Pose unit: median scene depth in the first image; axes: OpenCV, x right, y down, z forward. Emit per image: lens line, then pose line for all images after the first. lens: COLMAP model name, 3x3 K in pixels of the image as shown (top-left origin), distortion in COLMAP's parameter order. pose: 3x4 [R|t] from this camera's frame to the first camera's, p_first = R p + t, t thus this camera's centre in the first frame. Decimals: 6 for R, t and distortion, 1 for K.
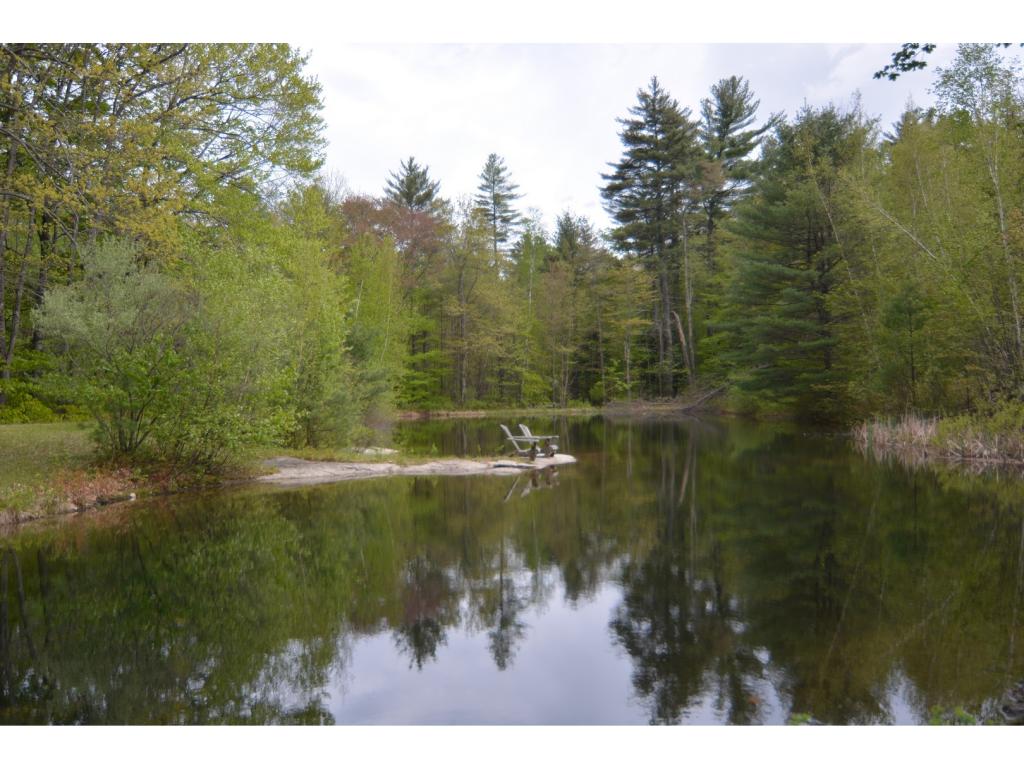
lens RADIAL K [[894.3, 0, 505.2], [0, 894.3, 384.7], [0, 0, 1]] dist [0.008392, 0.009092]
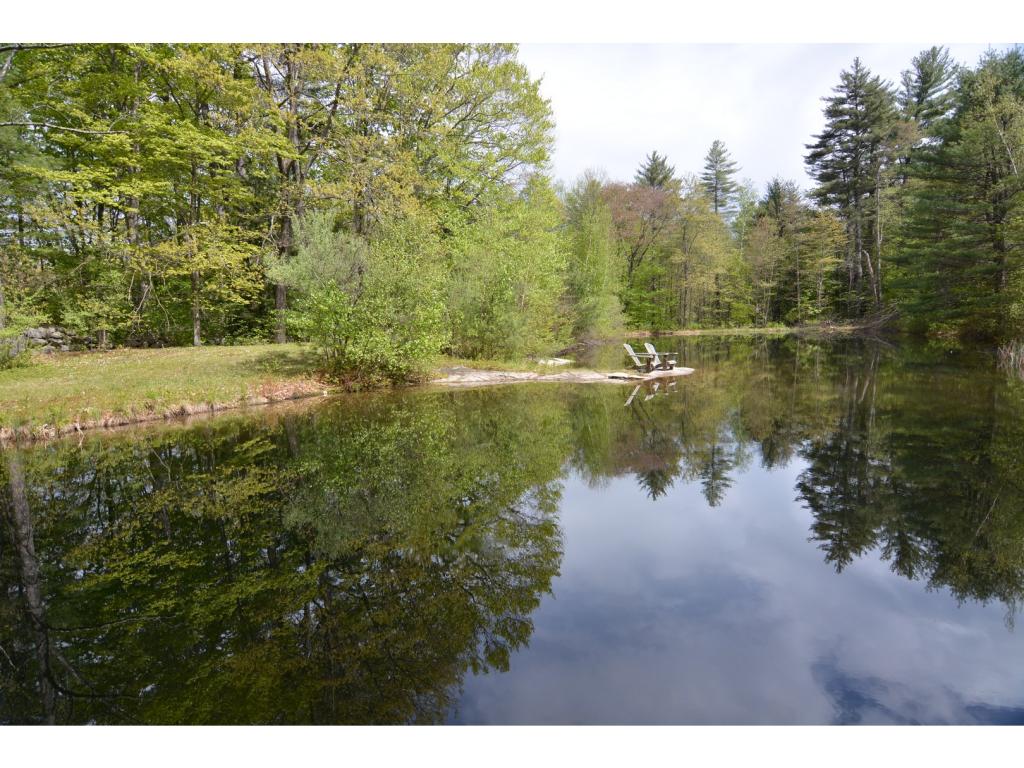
lens RADIAL K [[539.0, 0, 516.9], [0, 539.0, 387.6], [0, 0, 1]] dist [-0.014590, -0.009486]
pose [[0.908650, 0.038234, -0.415804, 0.065359], [0.018263, 0.991207, 0.131052, 0.001917], [0.417158, -0.126674, 0.899963, 0.096813]]
